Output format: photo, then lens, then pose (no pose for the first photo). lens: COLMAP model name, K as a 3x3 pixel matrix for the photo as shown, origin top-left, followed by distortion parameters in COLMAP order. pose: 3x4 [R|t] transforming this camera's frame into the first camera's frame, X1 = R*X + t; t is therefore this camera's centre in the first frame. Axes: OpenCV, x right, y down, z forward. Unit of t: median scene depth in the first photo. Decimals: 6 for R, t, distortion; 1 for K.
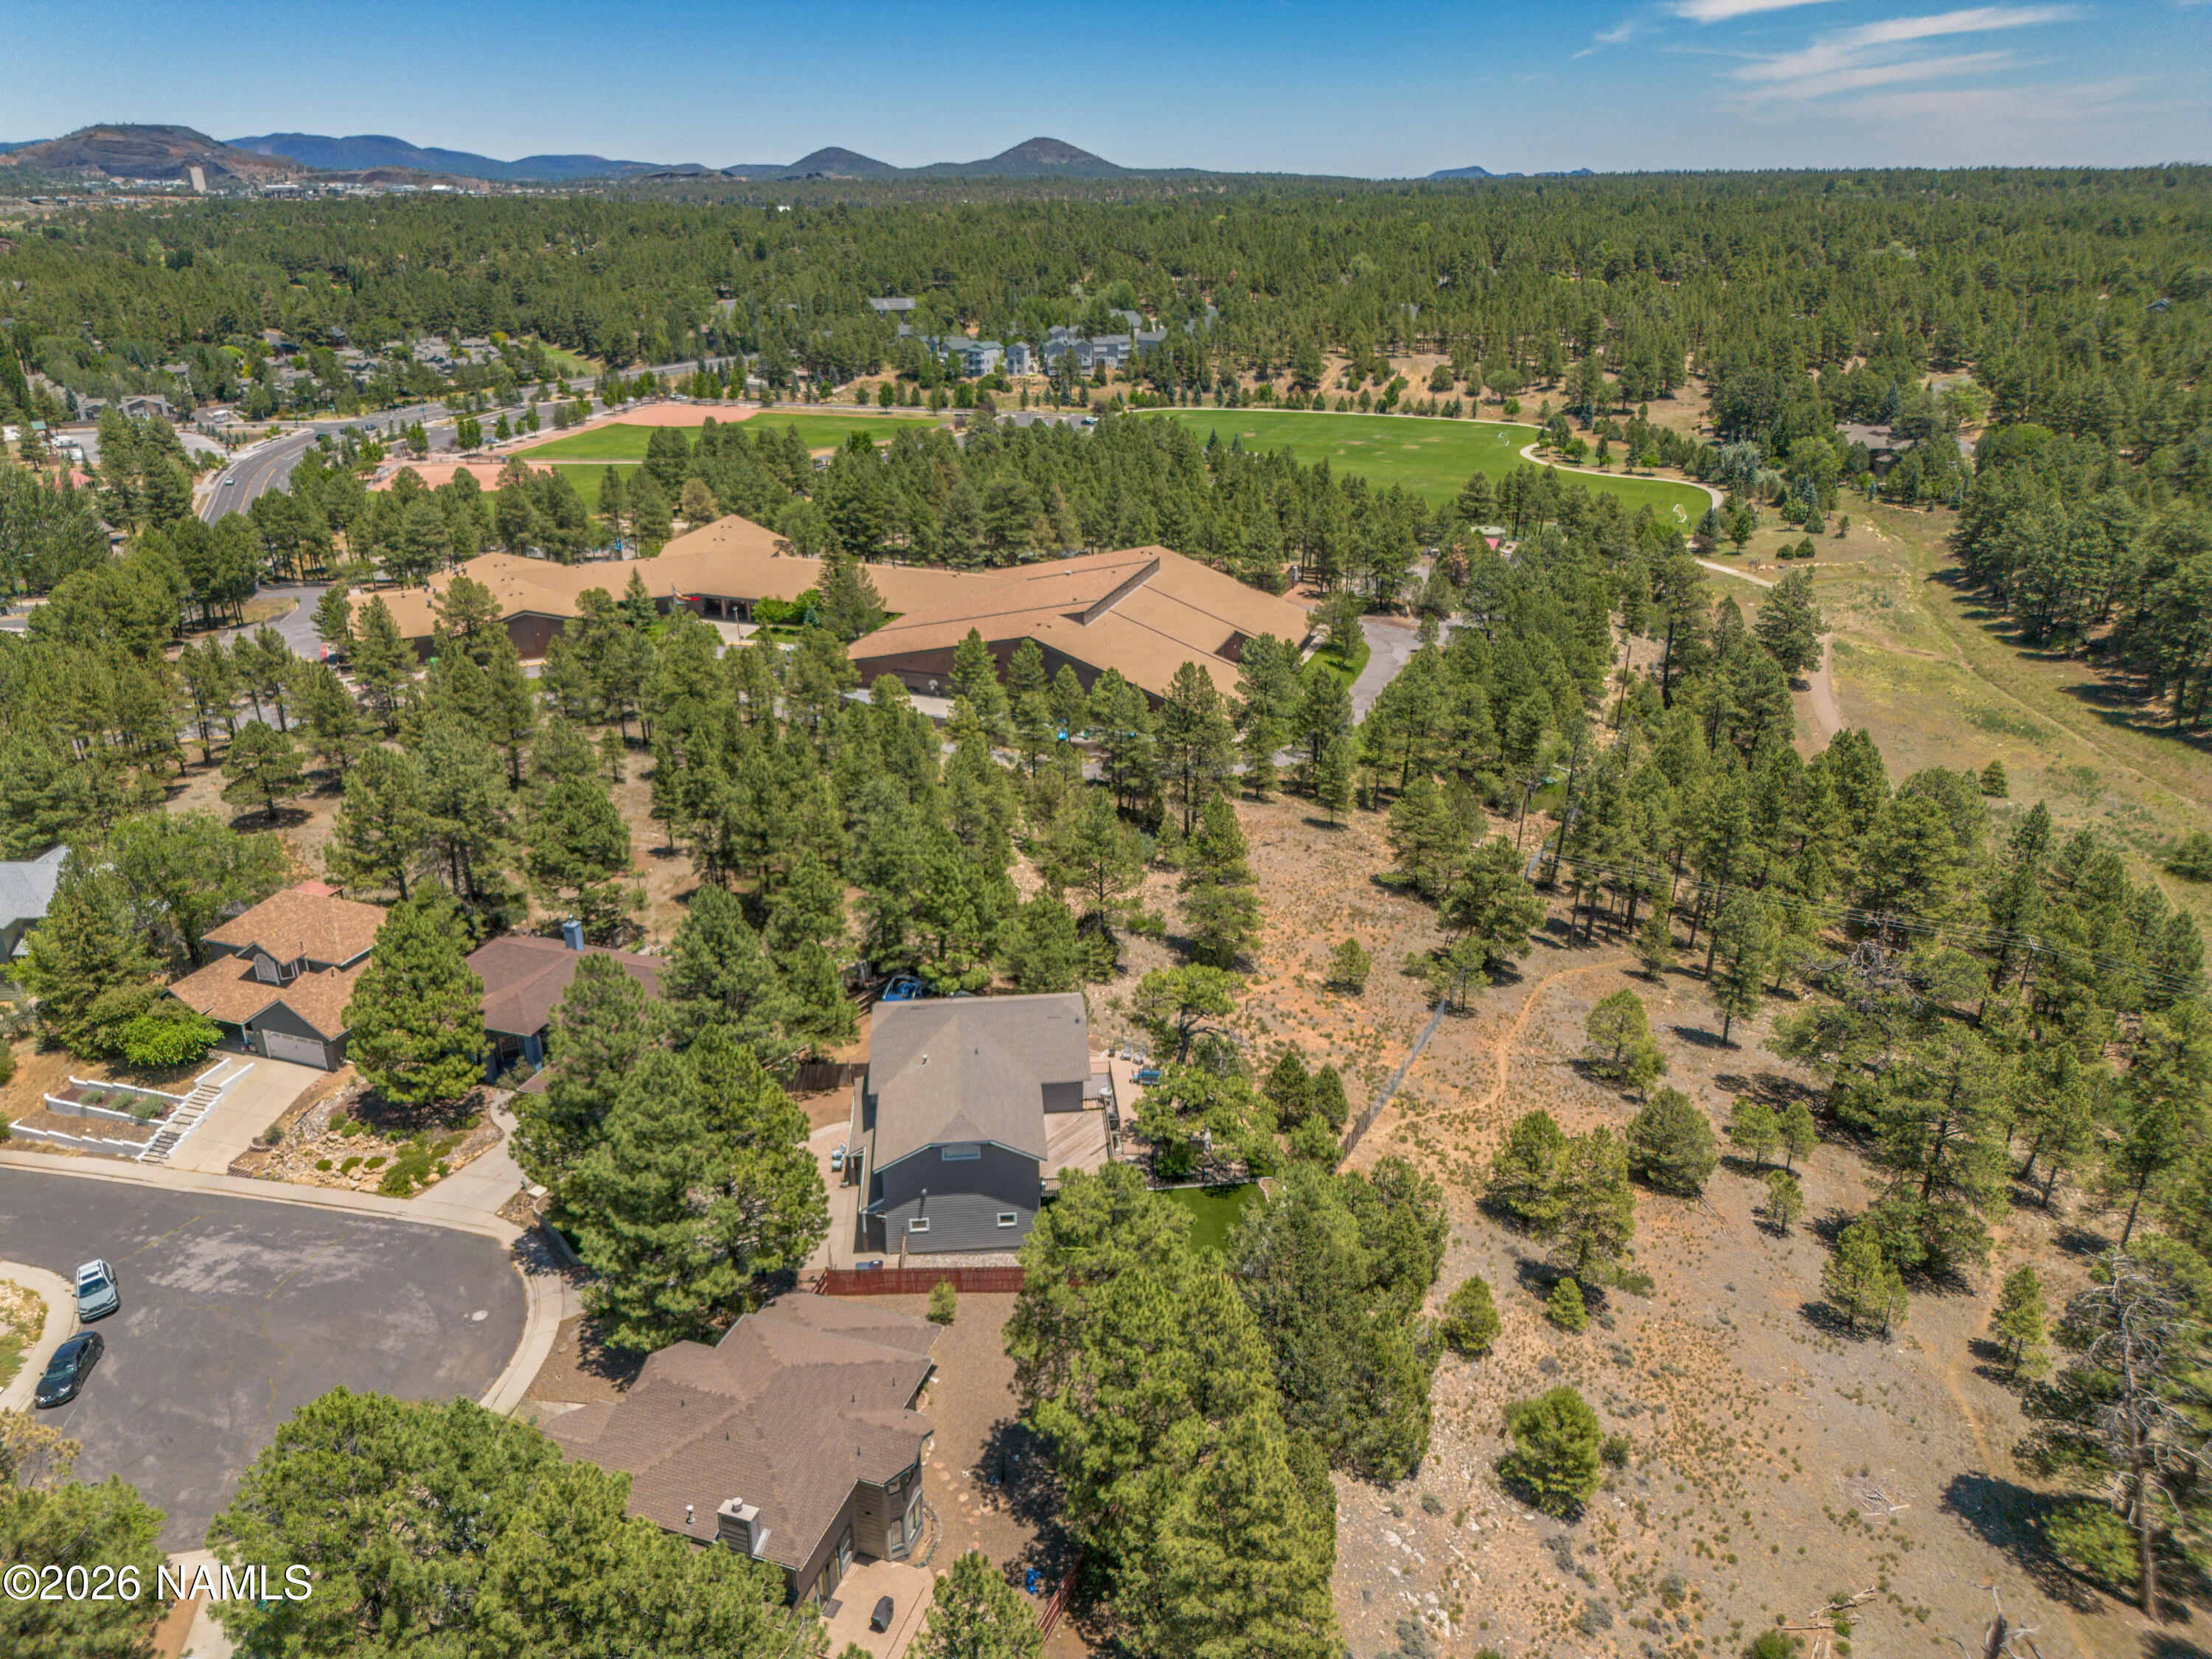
lens RADIAL K [[1567.1, 0, 1108.0], [0, 1567.1, 818.8], [0, 0, 1]] dist [0.074725, -0.062933]
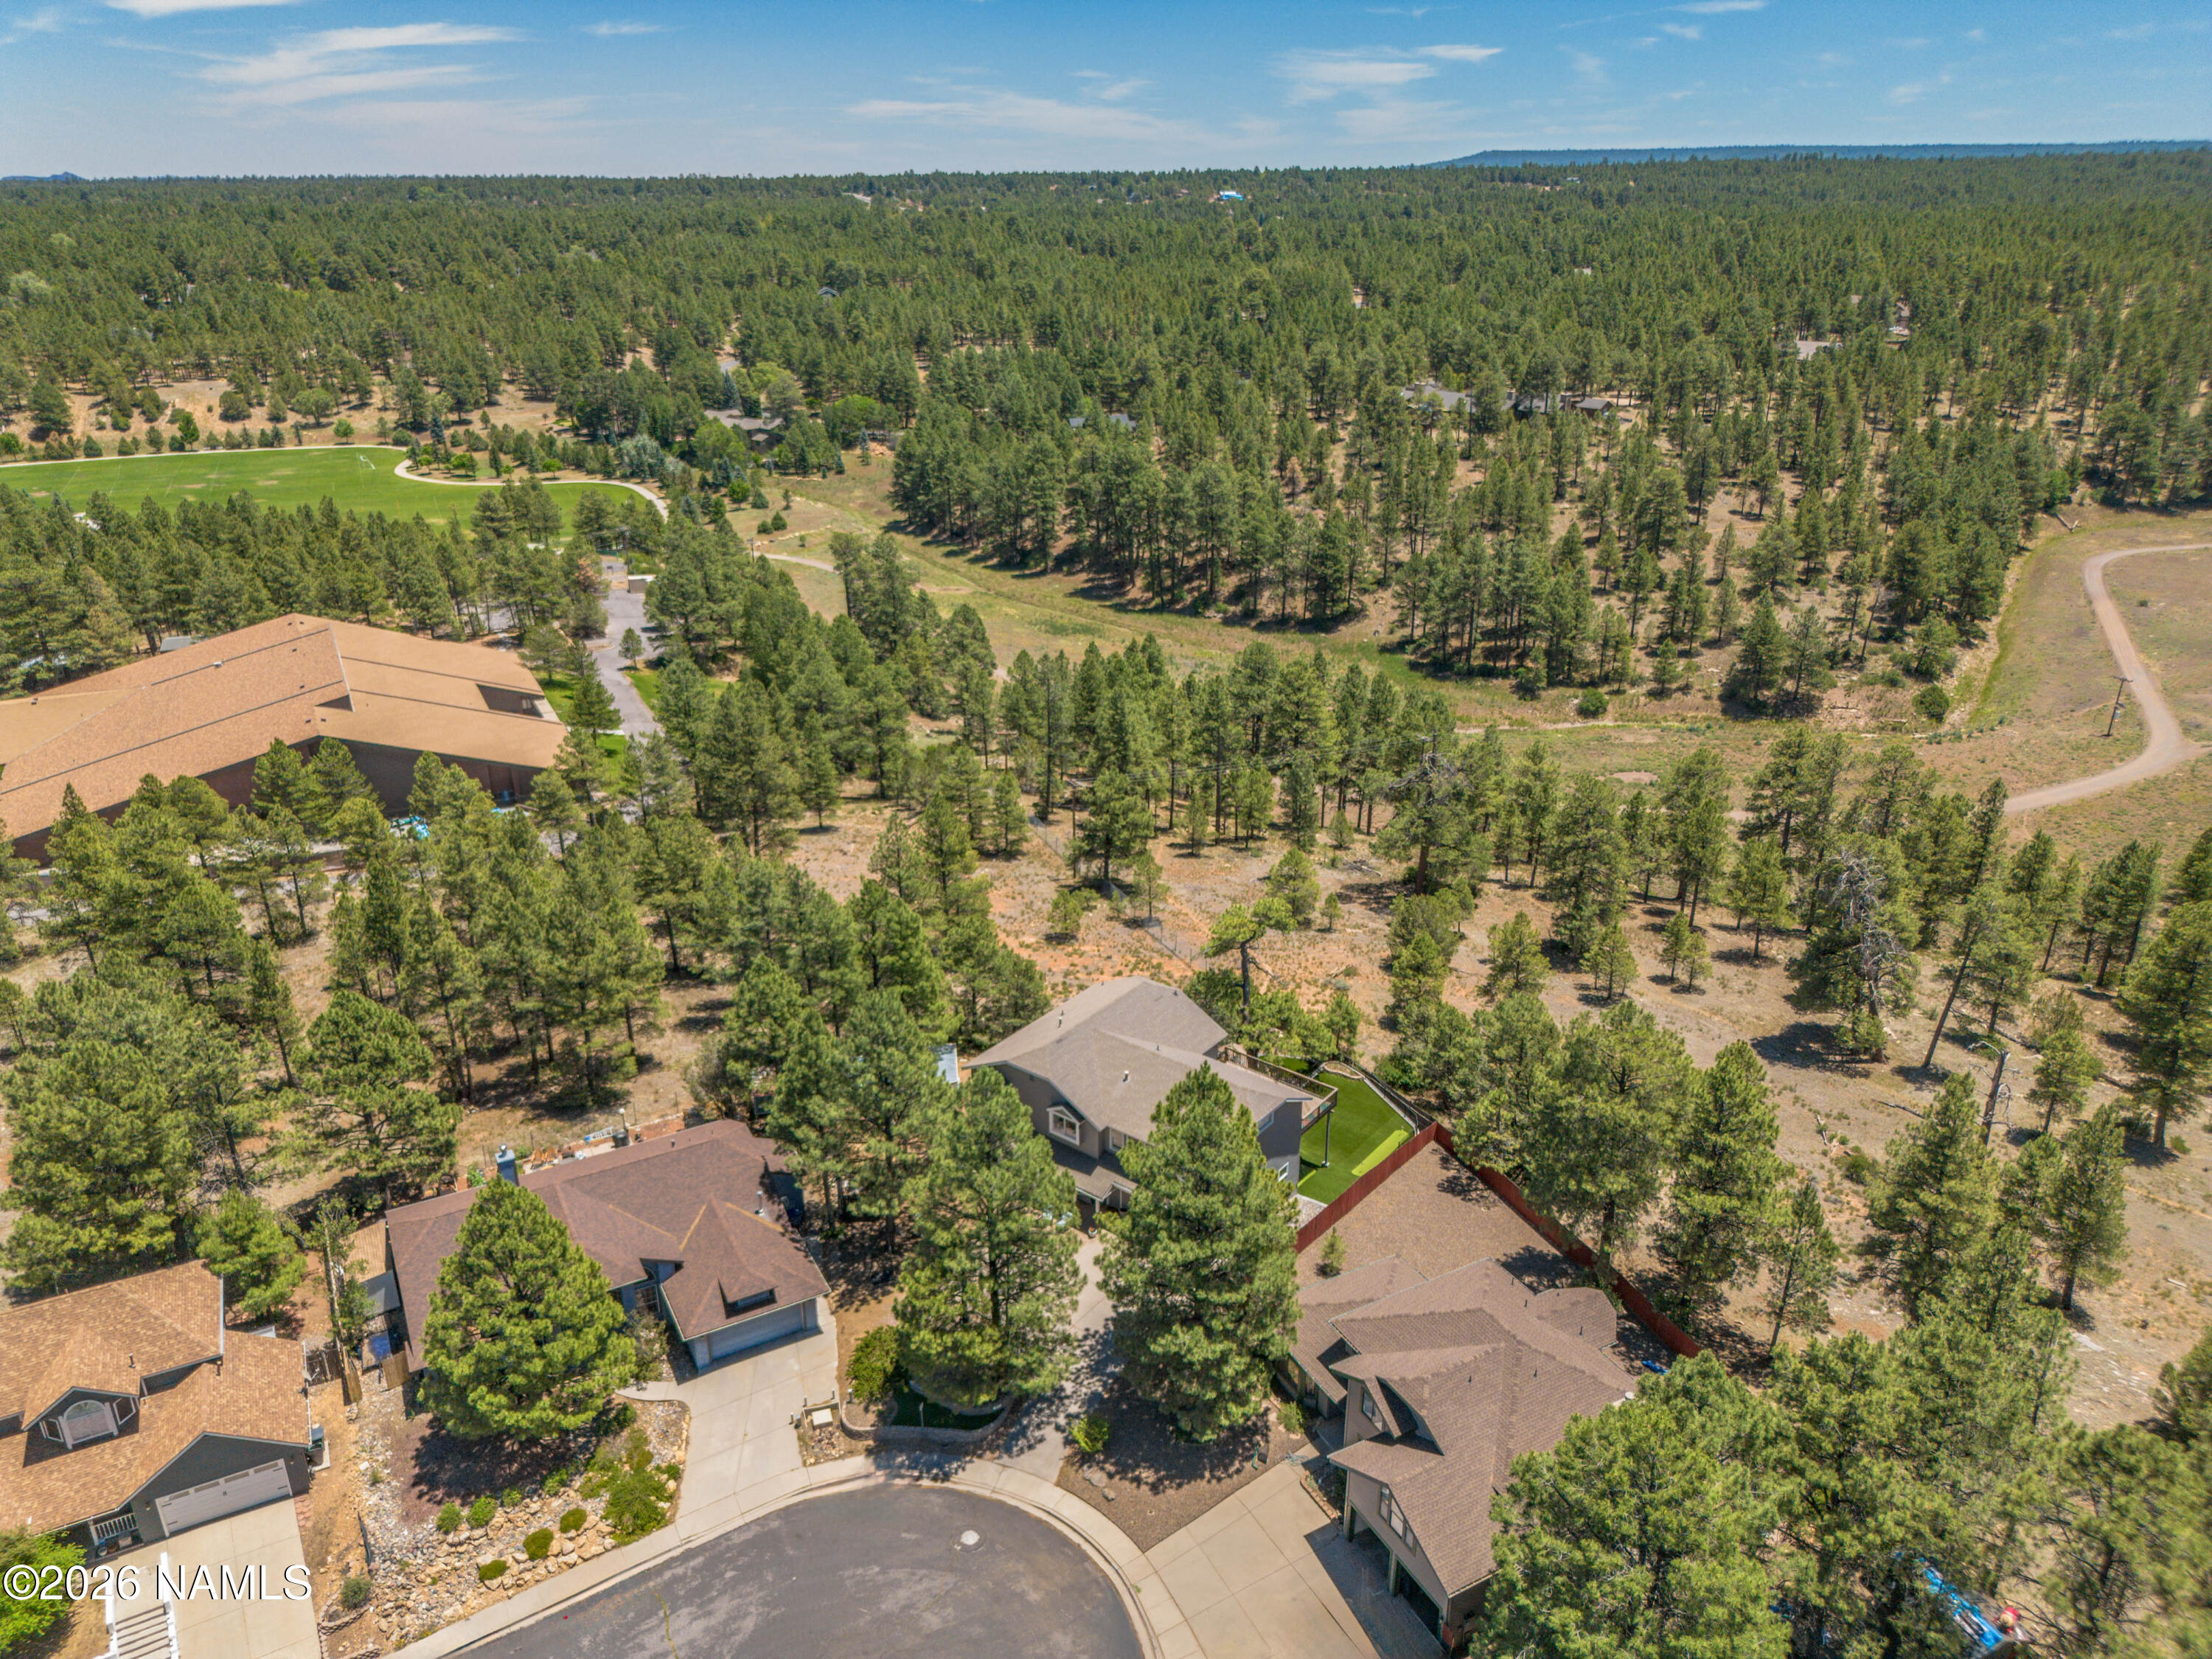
lens RADIAL K [[1573.1, 0, 1114.4], [0, 1573.1, 836.7], [0, 0, 1]] dist [0.052838, -0.038468]
pose [[0.675875, -0.286343, 0.679117, -0.132368], [0.282828, 0.951662, 0.119781, -0.018714], [-0.680589, 0.111117, 0.724191, 0.051030]]
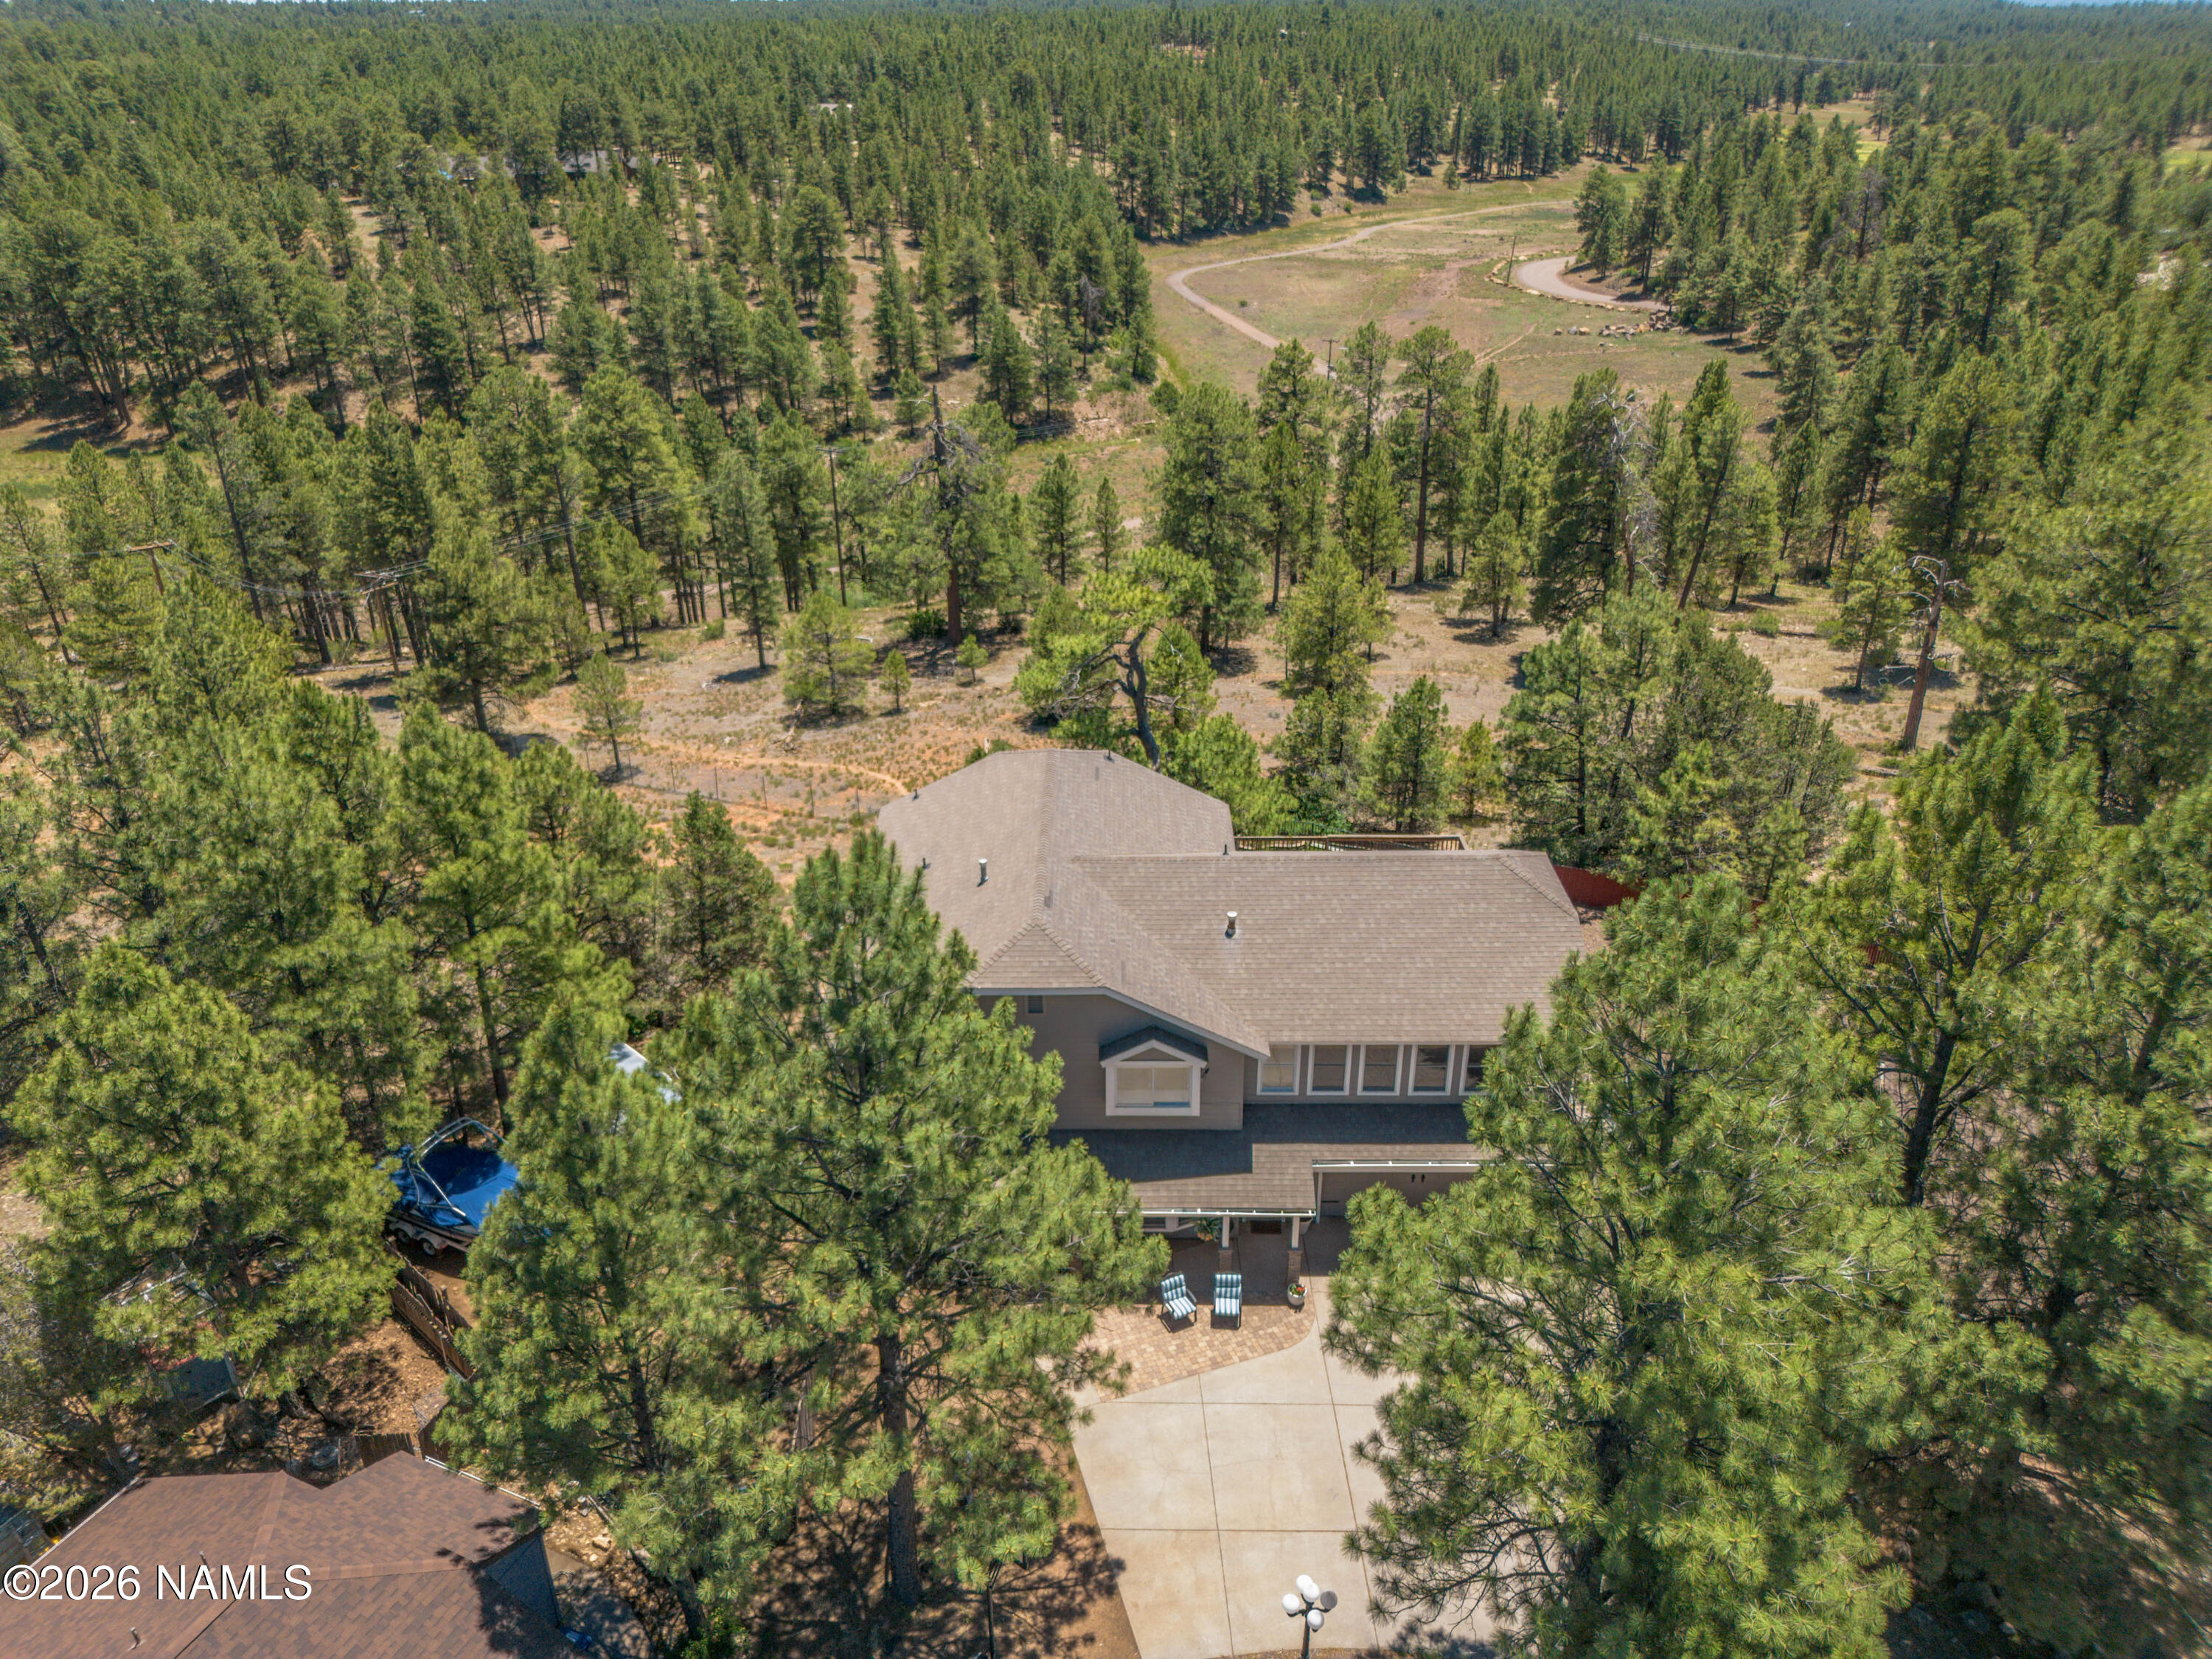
lens RADIAL K [[1581.1, 0, 1106.0], [0, 1581.1, 829.5], [0, 0, 1]] dist [0.017921, 0.000573]
pose [[0.092810, -0.446694, 0.889860, -0.085395], [0.389707, 0.838715, 0.380375, -0.006098], [-0.916250, 0.311482, 0.251921, 0.164187]]
